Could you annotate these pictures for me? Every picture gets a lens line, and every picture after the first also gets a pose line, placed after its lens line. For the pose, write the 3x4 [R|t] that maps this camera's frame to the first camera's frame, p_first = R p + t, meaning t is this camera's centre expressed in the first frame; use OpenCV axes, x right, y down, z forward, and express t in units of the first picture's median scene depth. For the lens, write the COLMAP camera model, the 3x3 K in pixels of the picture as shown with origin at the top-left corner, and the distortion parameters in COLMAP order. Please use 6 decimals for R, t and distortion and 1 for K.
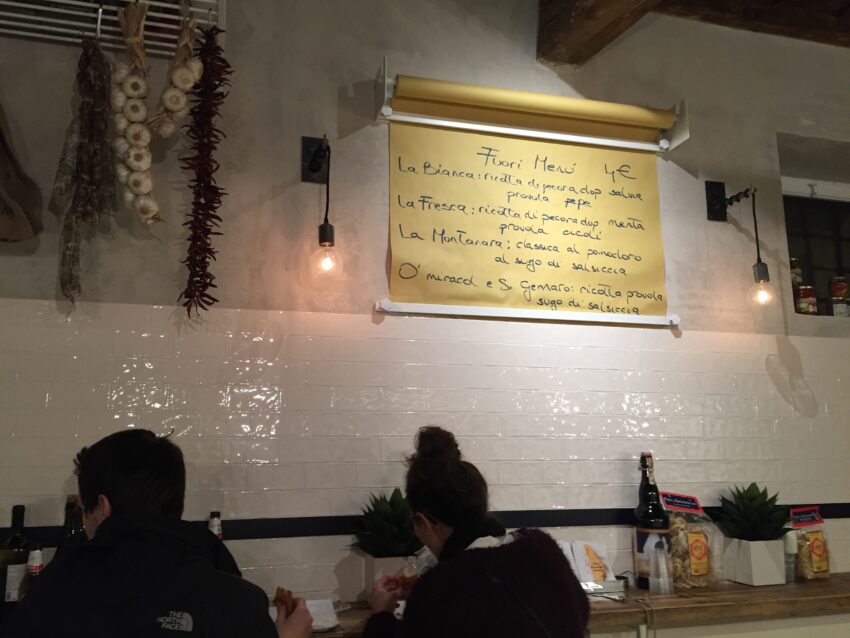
lens RADIAL K [[801.0, 0, 424.5], [0, 801.0, 296.6], [0, 0, 1]] dist [0.050704, 0.000000]
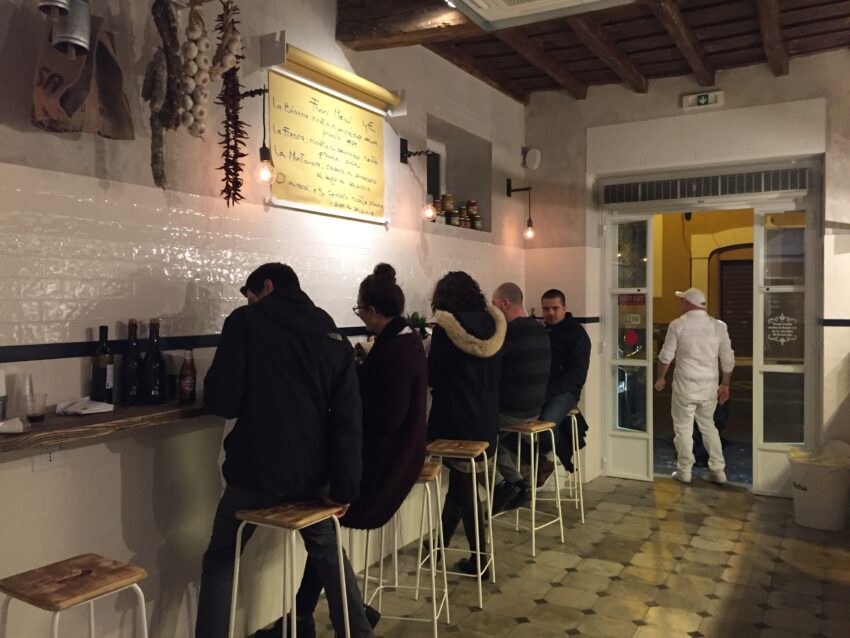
lens RADIAL K [[727.7, 0, 424.8], [0, 727.7, 316.6], [0, 0, 1]] dist [0.004938, -0.001763]
pose [[0.729861, -0.006799, 0.683562, -0.702733], [-0.144645, 0.975773, 0.164147, -0.038333], [-0.668117, -0.218679, 0.711195, -0.209916]]
